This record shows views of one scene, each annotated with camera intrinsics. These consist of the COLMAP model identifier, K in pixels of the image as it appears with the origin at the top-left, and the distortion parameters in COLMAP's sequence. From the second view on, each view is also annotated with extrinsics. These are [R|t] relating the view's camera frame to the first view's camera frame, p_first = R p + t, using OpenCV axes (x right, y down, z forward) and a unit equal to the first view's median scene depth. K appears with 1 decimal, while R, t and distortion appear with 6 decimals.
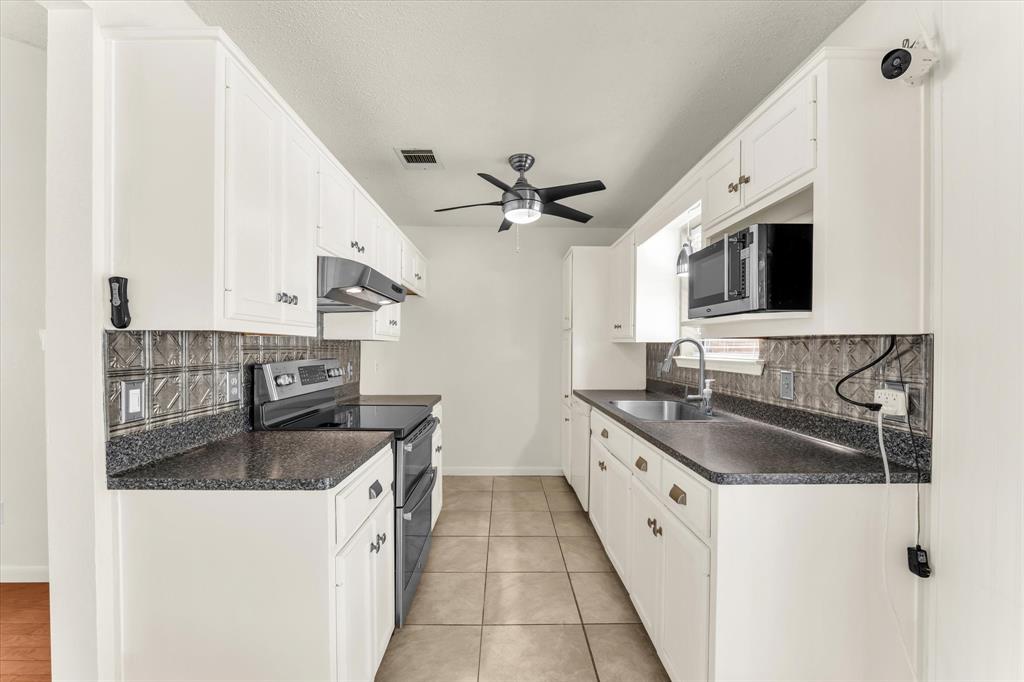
lens RADIAL K [[428.5, 0, 510.2], [0, 428.5, 346.1], [0, 0, 1]] dist [-0.009838, -0.000672]
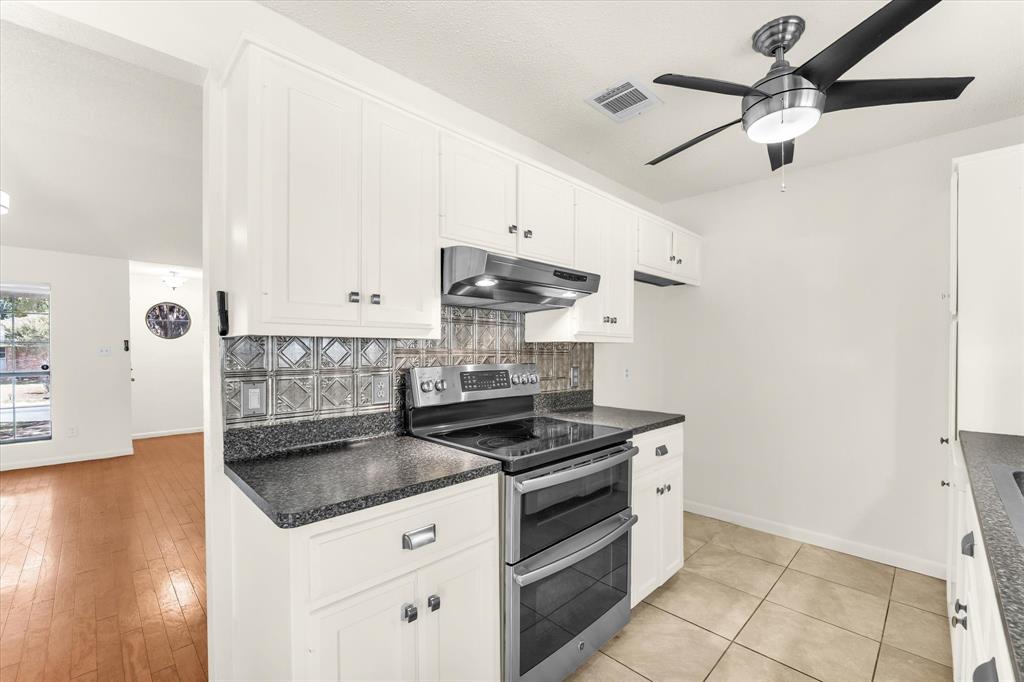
lens RADIAL K [[428.5, 0, 512.9], [0, 428.5, 350.3], [0, 0, 1]] dist [-0.009838, -0.000672]
pose [[0.691492, -0.001374, -0.722383, 0.287371], [0.004113, 0.999989, 0.002036, -0.000045], [0.722373, -0.004379, 0.691490, 0.485135]]
